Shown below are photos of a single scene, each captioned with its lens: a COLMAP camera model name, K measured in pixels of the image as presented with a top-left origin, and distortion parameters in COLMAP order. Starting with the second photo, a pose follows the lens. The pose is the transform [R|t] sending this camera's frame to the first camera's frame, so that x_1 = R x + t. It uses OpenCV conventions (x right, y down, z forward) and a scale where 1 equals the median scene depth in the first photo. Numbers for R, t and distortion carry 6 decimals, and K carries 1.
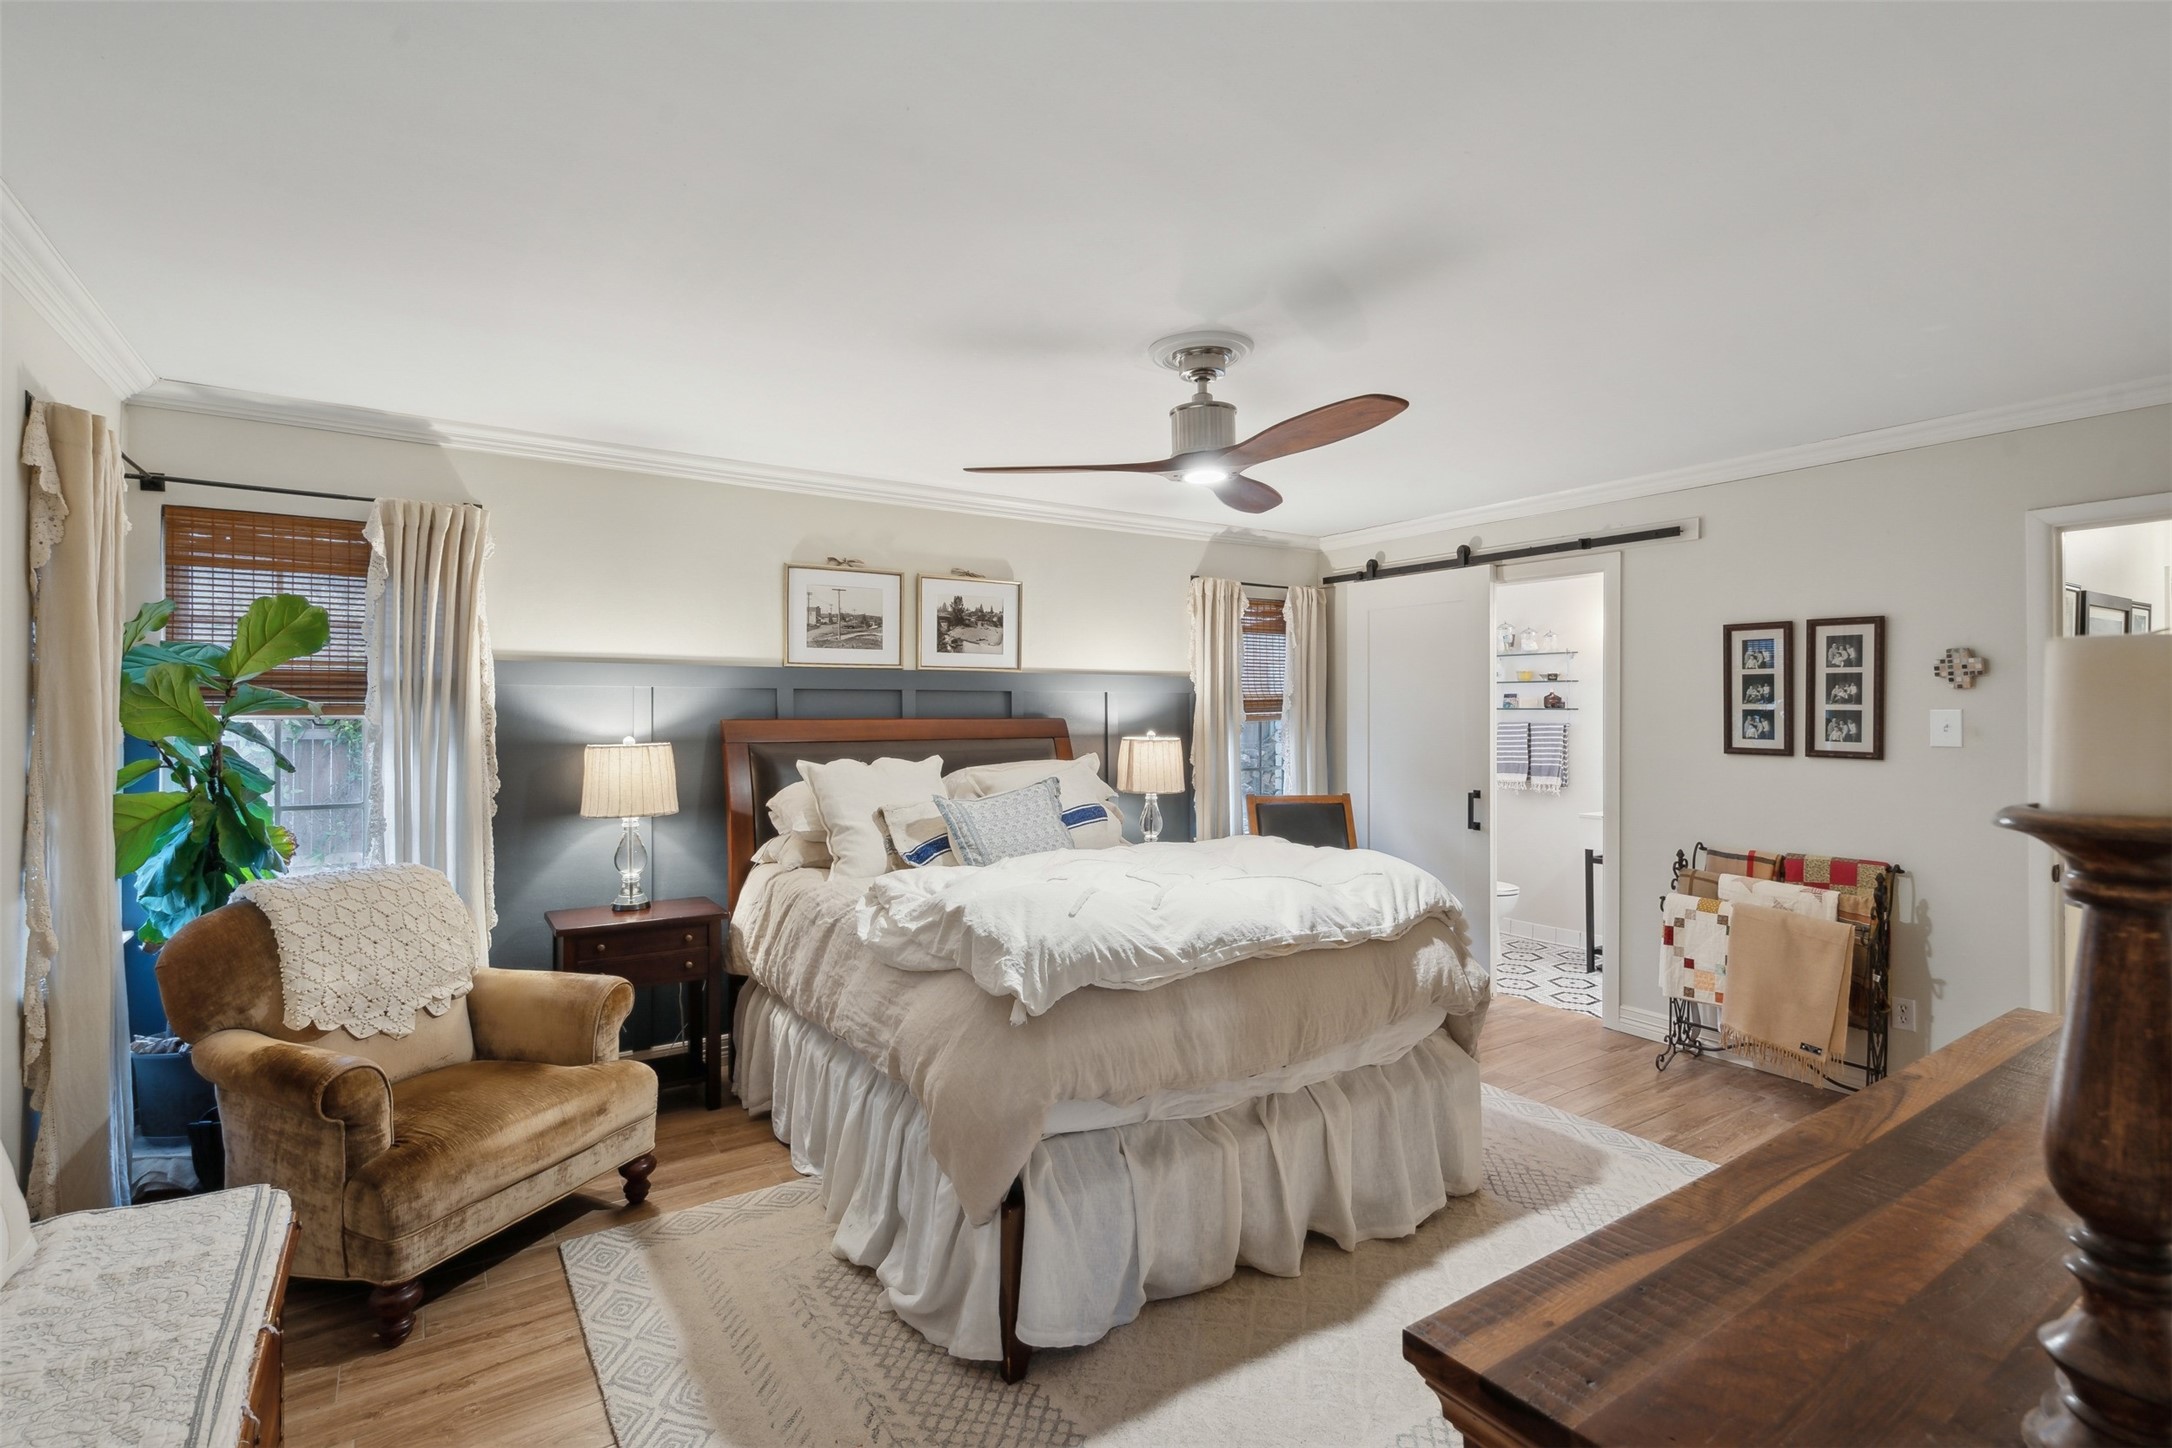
lens RADIAL K [[1004.2, 0, 1091.6], [0, 1004.2, 704.7], [0, 0, 1]] dist [-0.000474, 0.000162]
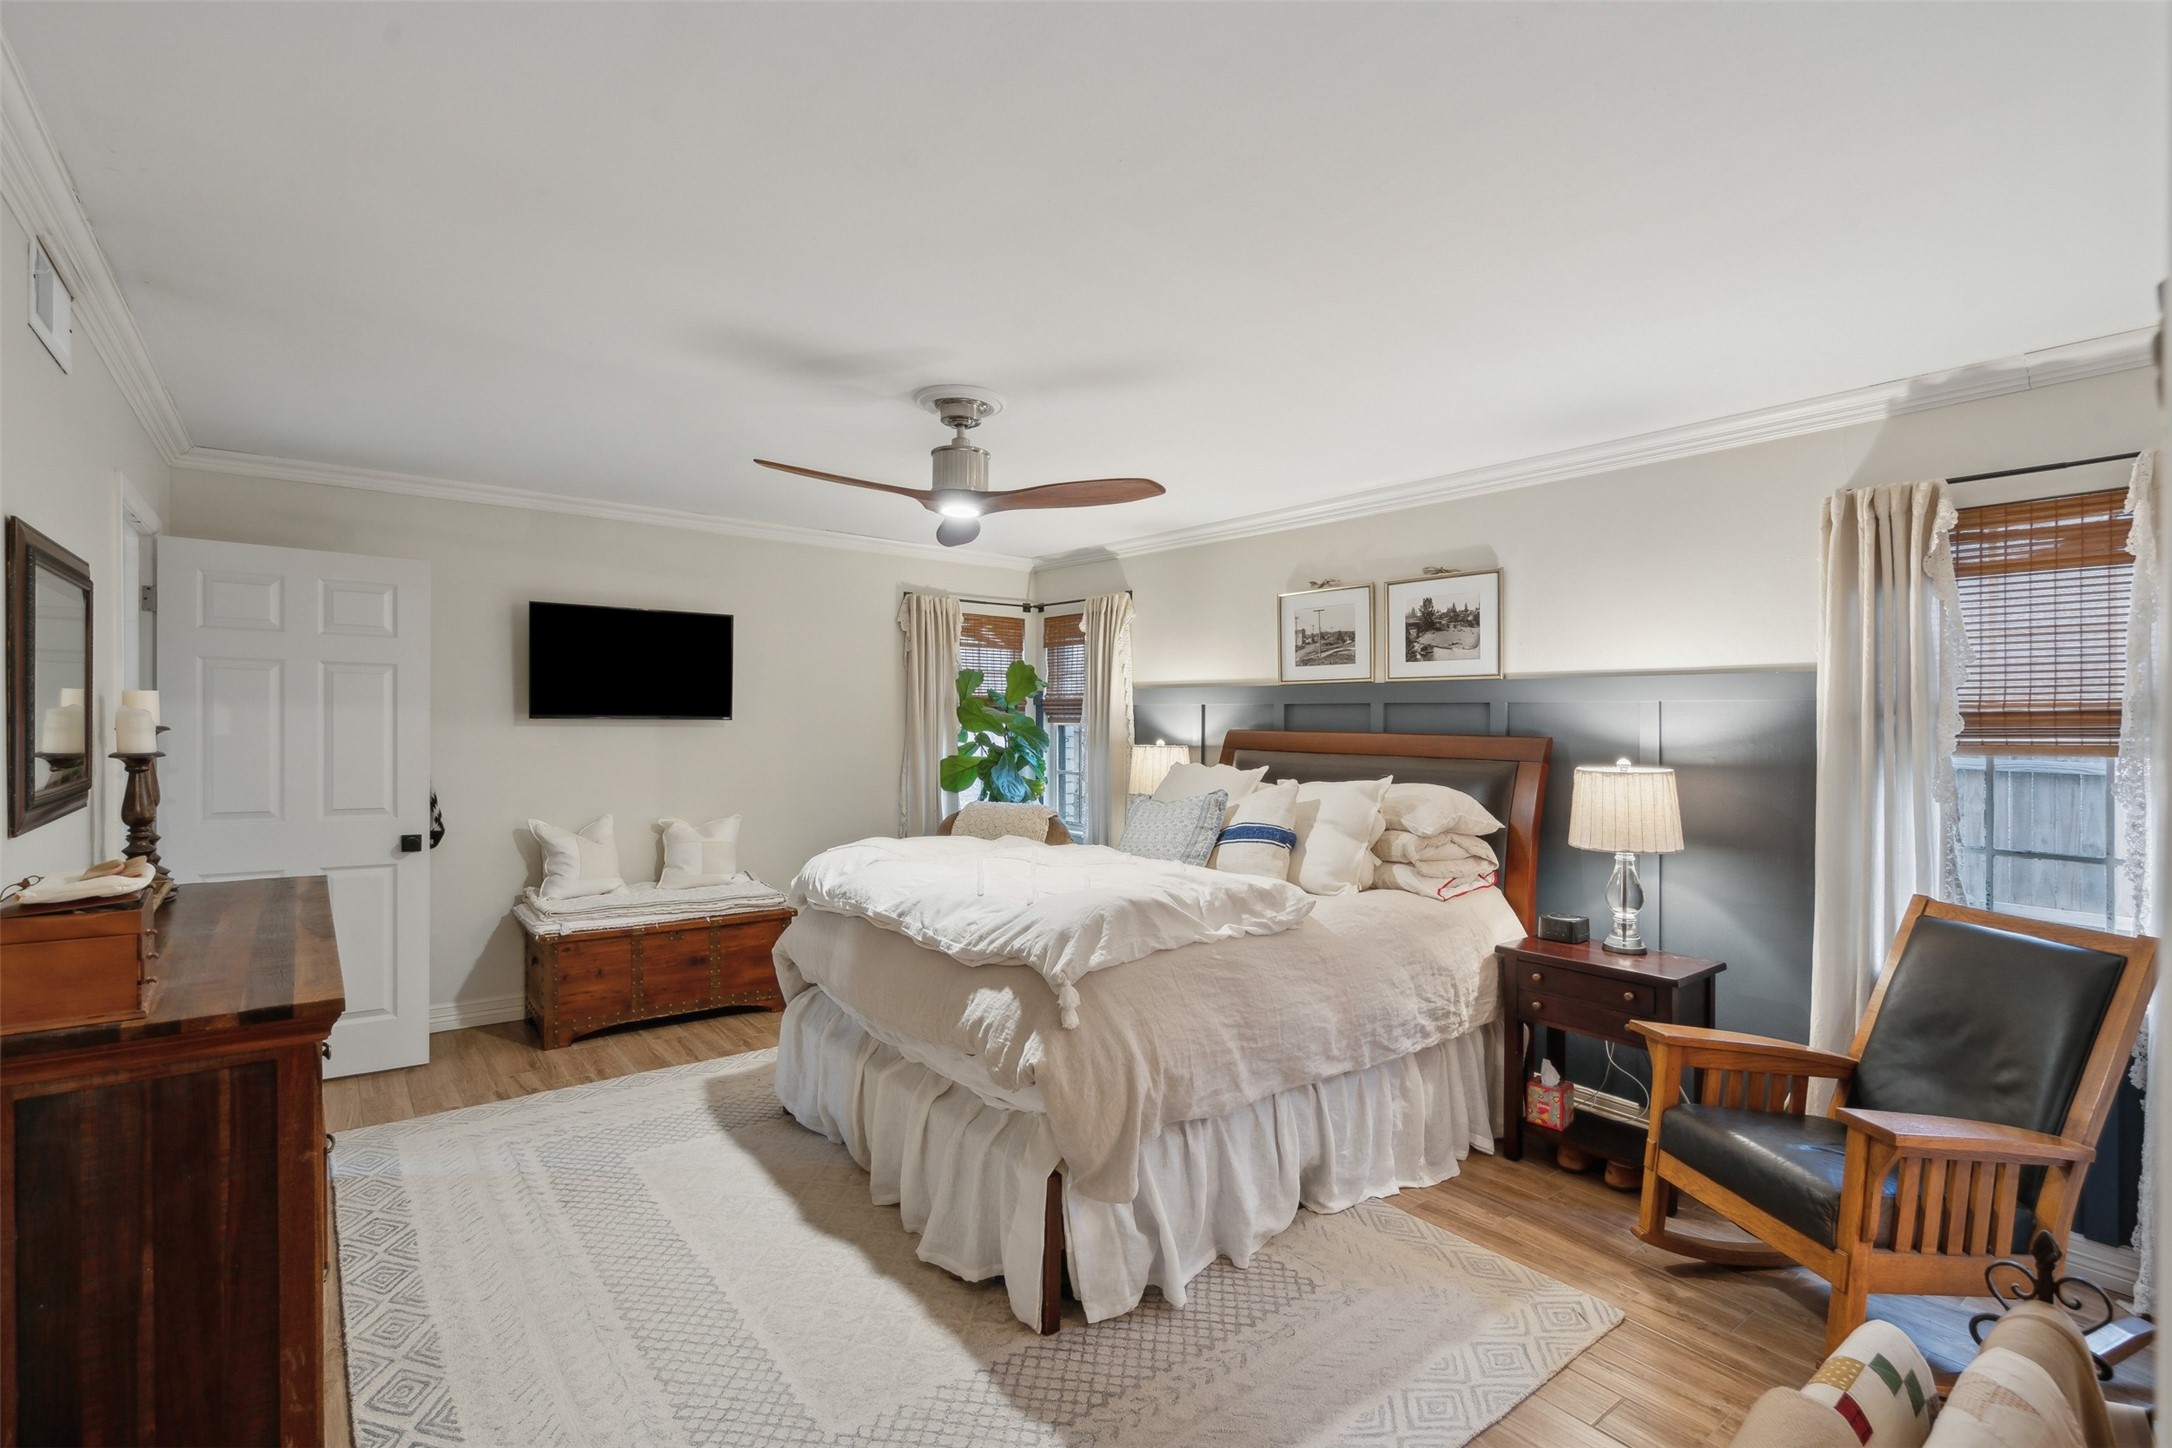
lens RADIAL K [[1012.5, 0, 1083.6], [0, 1012.5, 735.0], [0, 0, 1]] dist [-0.001296, -0.000090]
pose [[0.067641, 0.015146, -0.997595, 0.776650], [-0.009284, 0.999851, 0.014550, 0.004313], [0.997667, 0.008277, 0.067772, 0.652615]]
